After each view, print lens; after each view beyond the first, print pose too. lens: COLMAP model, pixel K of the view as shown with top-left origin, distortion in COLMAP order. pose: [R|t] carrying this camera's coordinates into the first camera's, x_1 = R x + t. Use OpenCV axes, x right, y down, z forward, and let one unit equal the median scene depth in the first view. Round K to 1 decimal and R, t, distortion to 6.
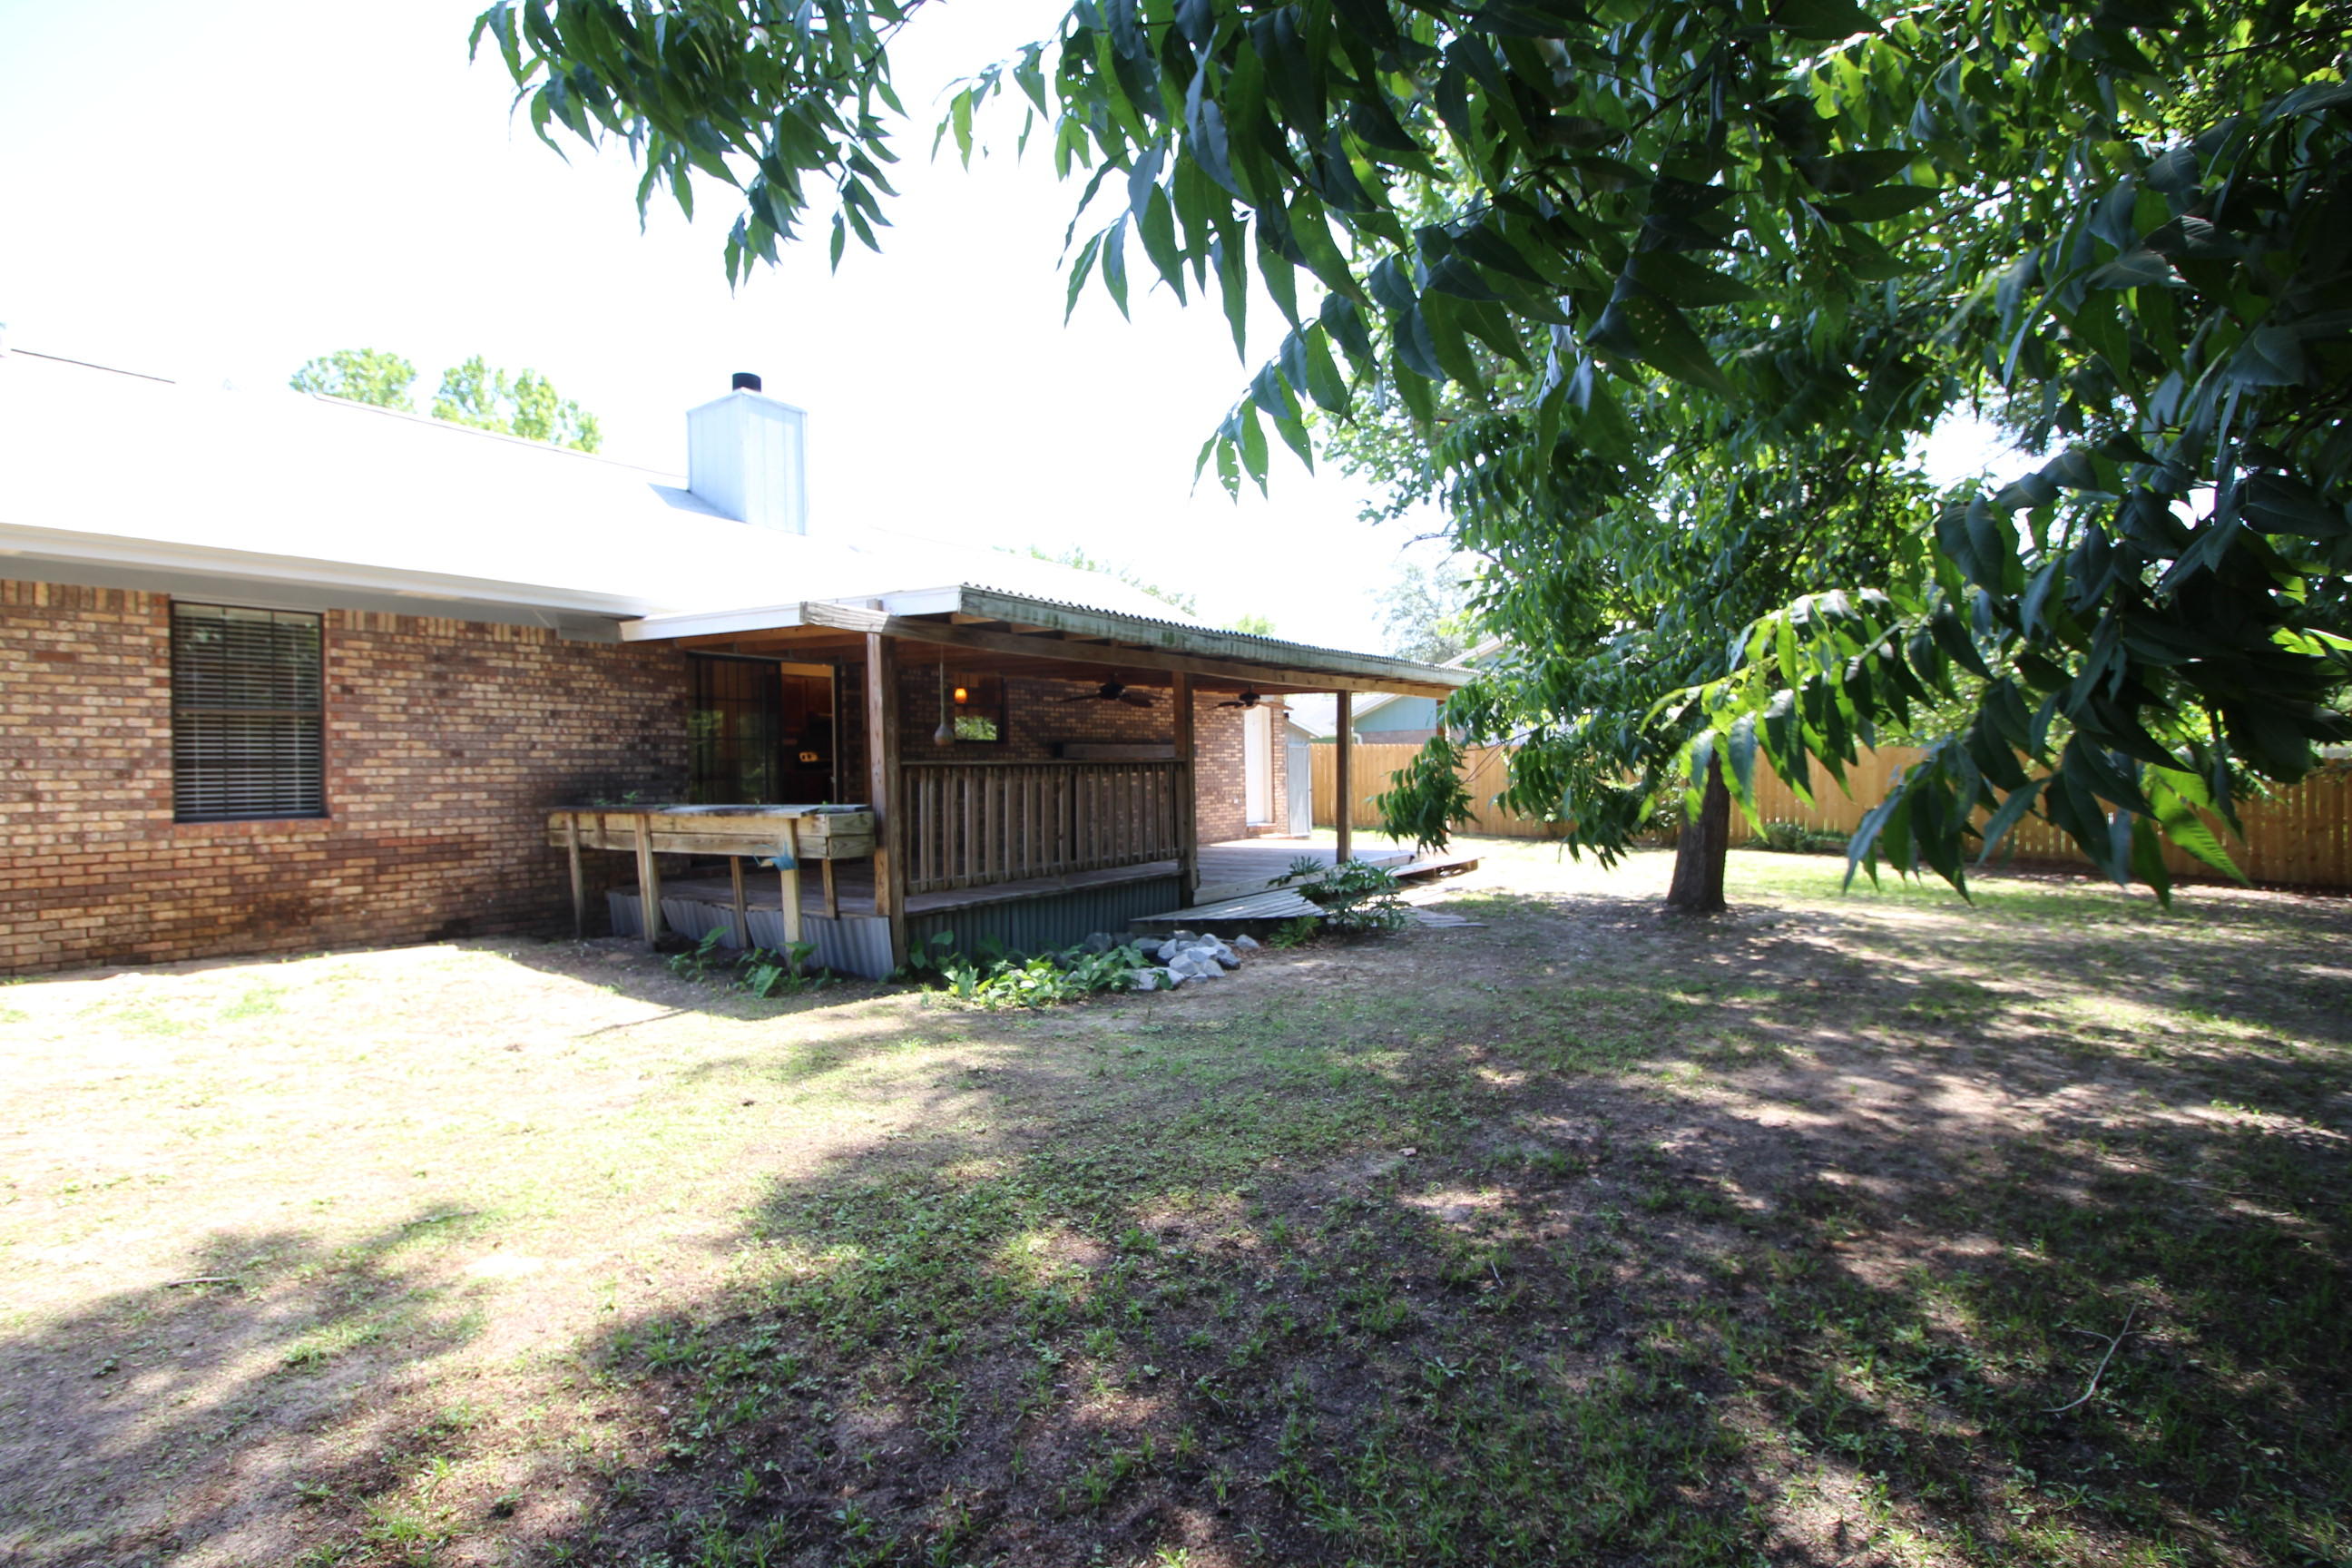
lens RADIAL K [[1093.7, 0, 1175.3], [0, 1093.7, 792.1], [0, 0, 1]] dist [-0.002078, -0.011775]
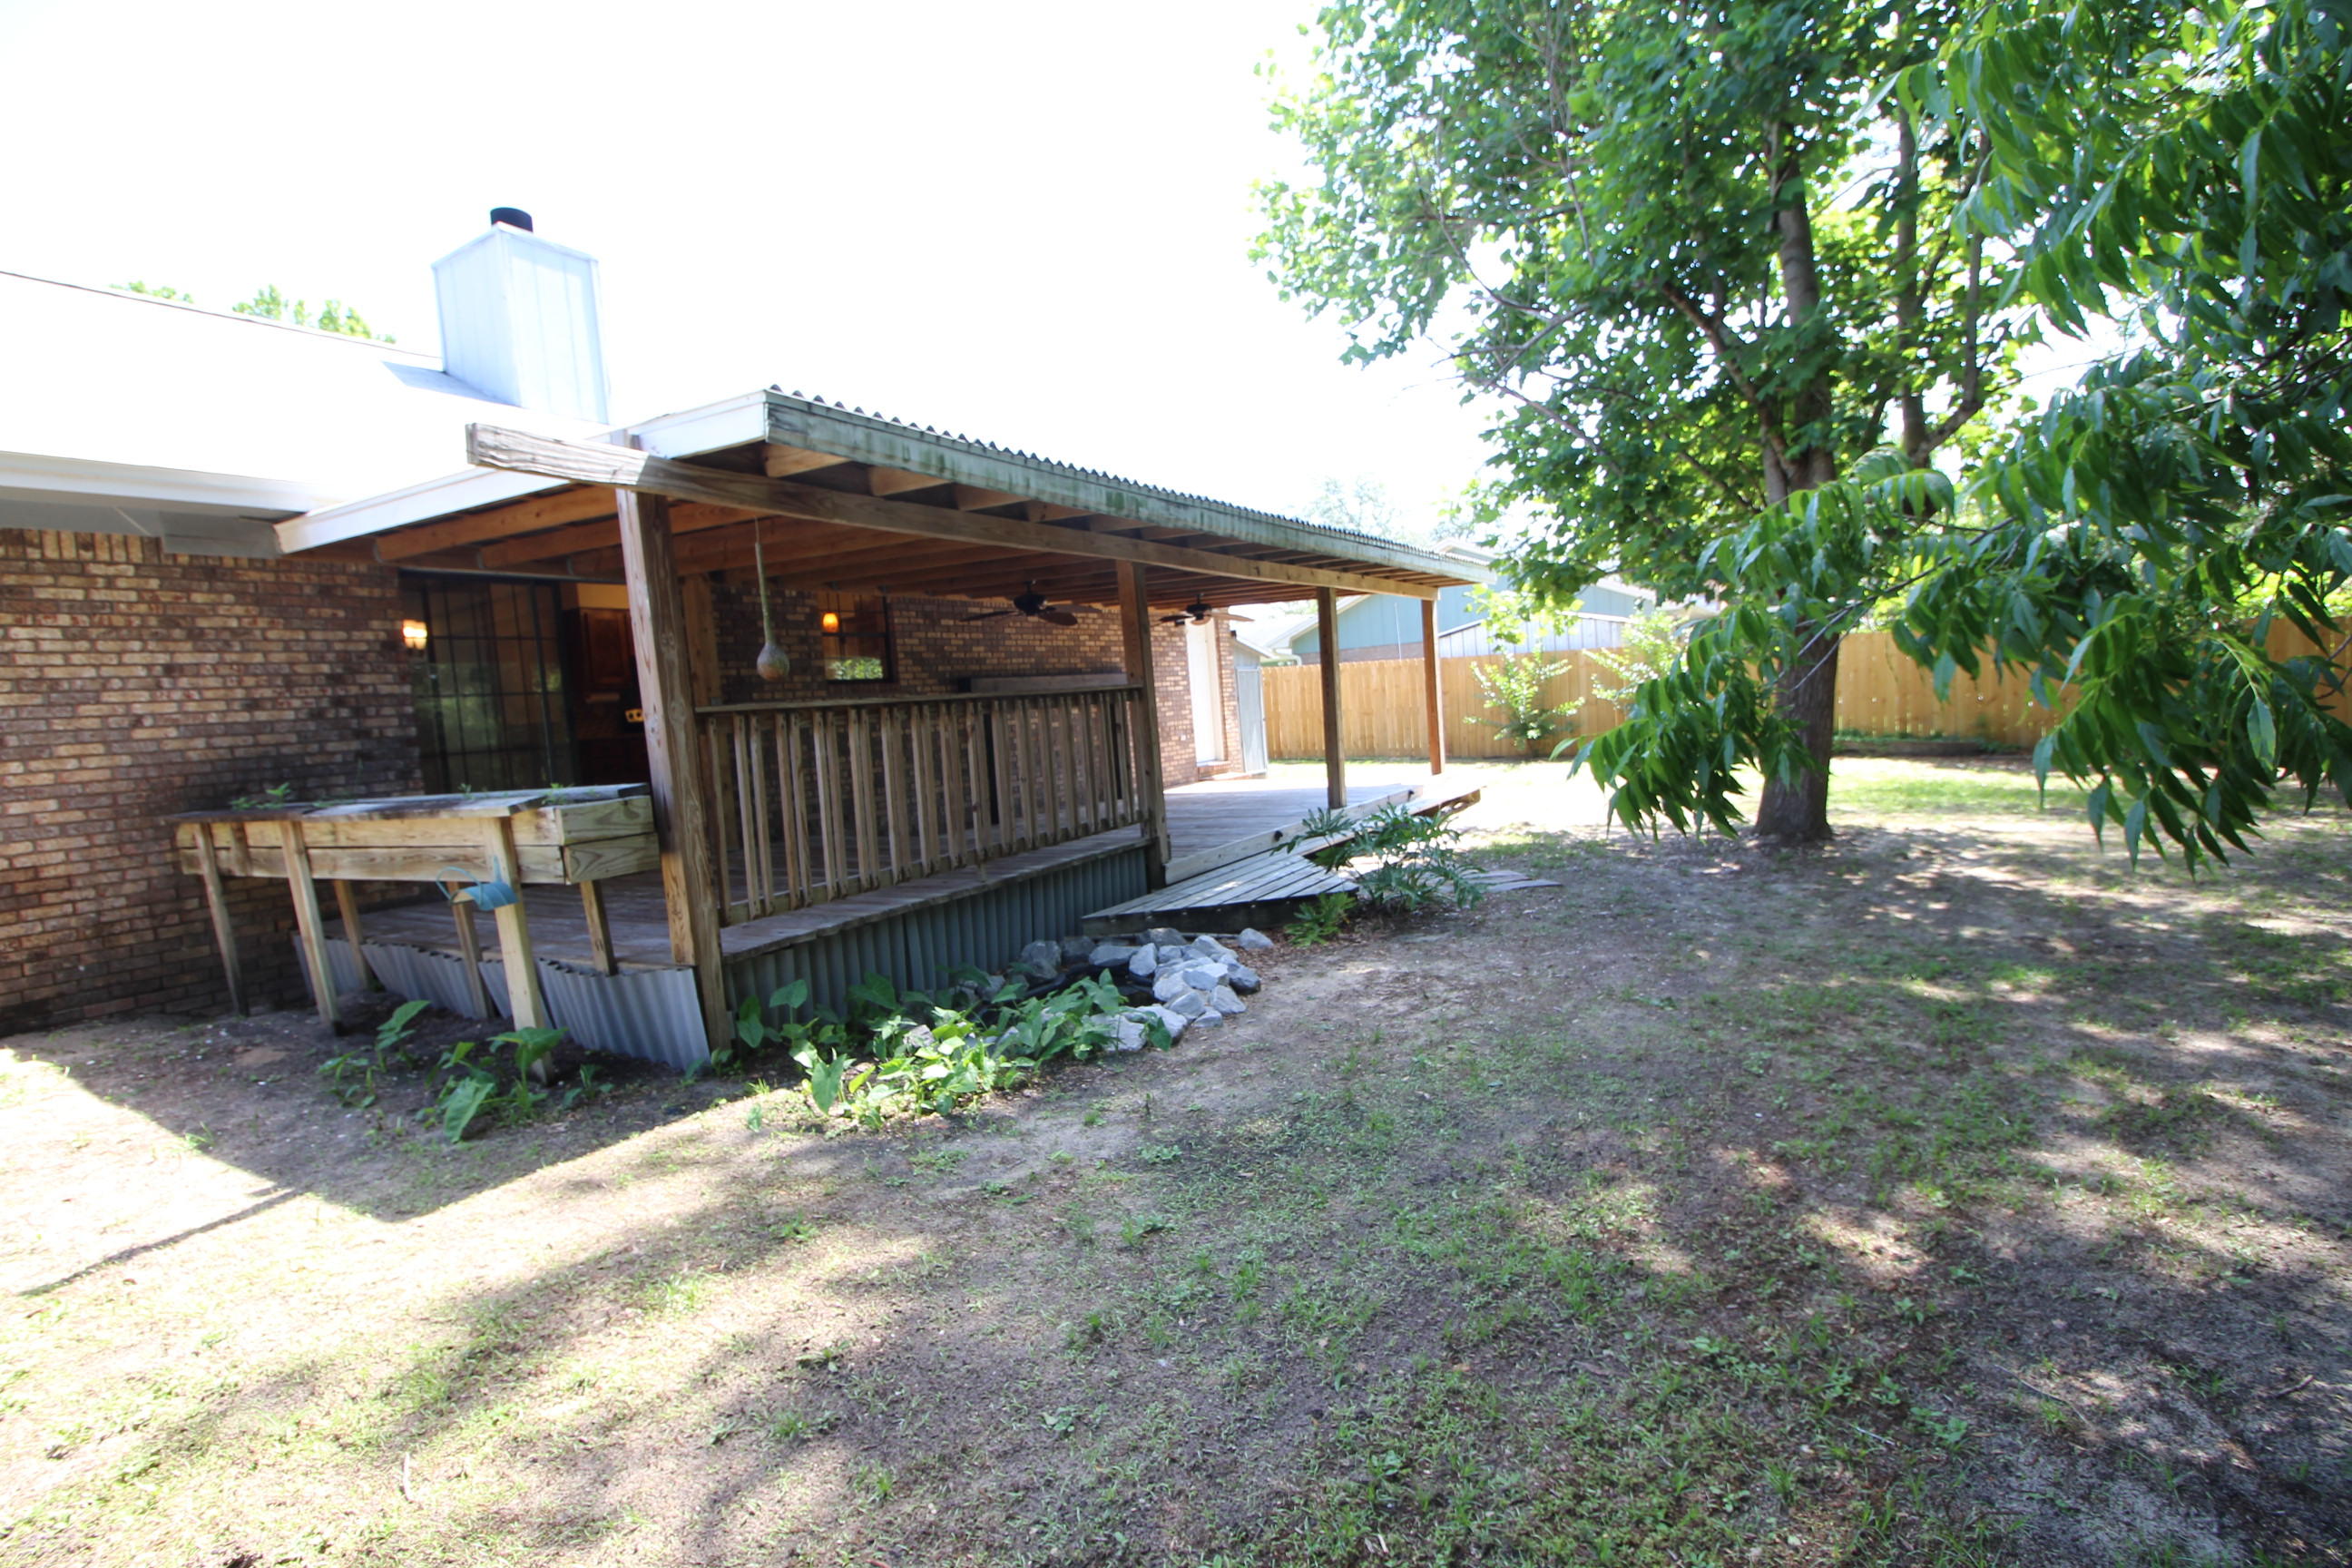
lens RADIAL K [[1093.7, 0, 1178.3], [0, 1093.7, 775.0], [0, 0, 1]] dist [-0.002078, -0.011775]
pose [[0.994743, -0.065315, 0.078873, -0.034932], [0.061971, 0.997102, 0.044122, -0.001052], [-0.081526, -0.039002, 0.995908, 0.351479]]
